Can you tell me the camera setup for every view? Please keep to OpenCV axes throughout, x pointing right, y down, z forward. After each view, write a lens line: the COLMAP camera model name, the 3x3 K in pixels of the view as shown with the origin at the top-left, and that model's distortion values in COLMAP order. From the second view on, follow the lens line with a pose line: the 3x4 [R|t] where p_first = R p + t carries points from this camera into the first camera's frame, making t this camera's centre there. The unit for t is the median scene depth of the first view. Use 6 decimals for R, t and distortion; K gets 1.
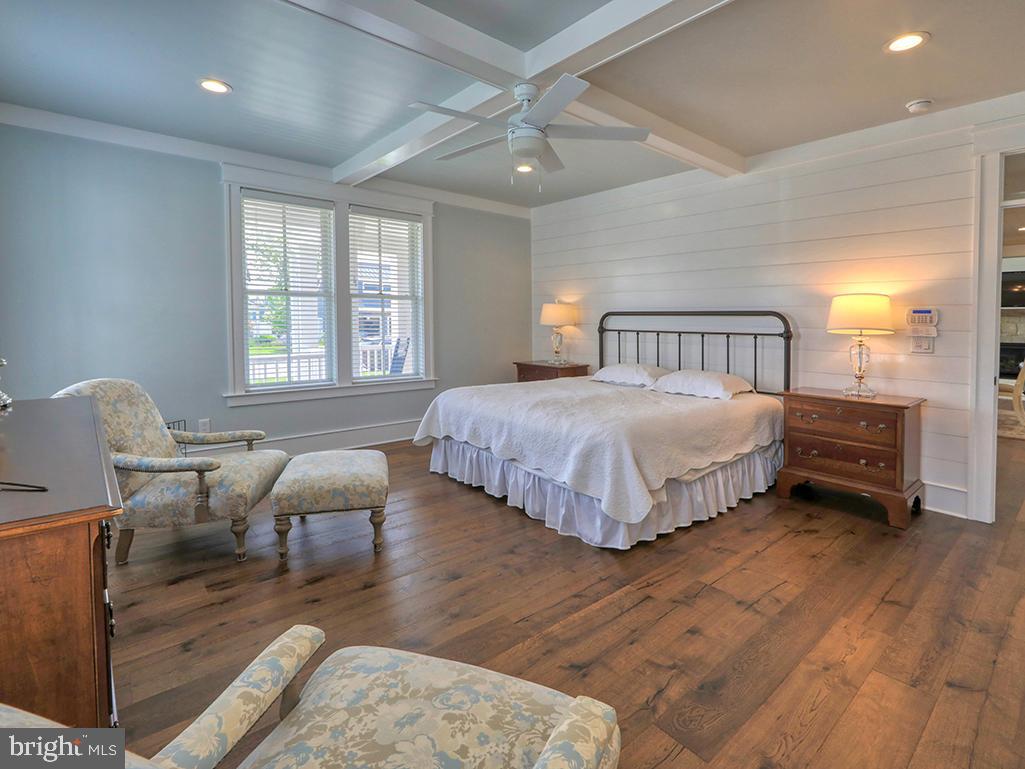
lens RADIAL K [[511.9, 0, 509.2], [0, 511.9, 378.5], [0, 0, 1]] dist [-0.005593, 0.000223]
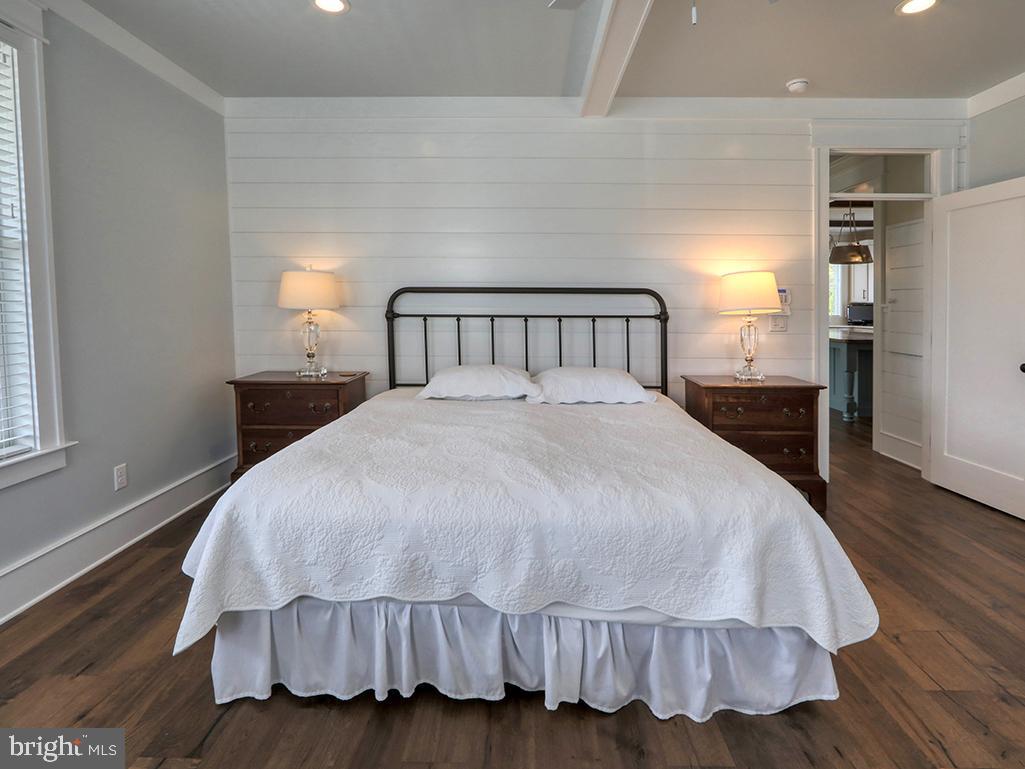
lens RADIAL K [[555.8, 0, 541.6], [0, 555.8, 340.4], [0, 0, 1]] dist [-0.004672, 0.001430]
pose [[0.649659, -0.056169, 0.758148, -0.316832], [0.086580, 0.996245, -0.000383, -0.067861], [-0.755279, 0.065889, 0.652083, 0.589021]]
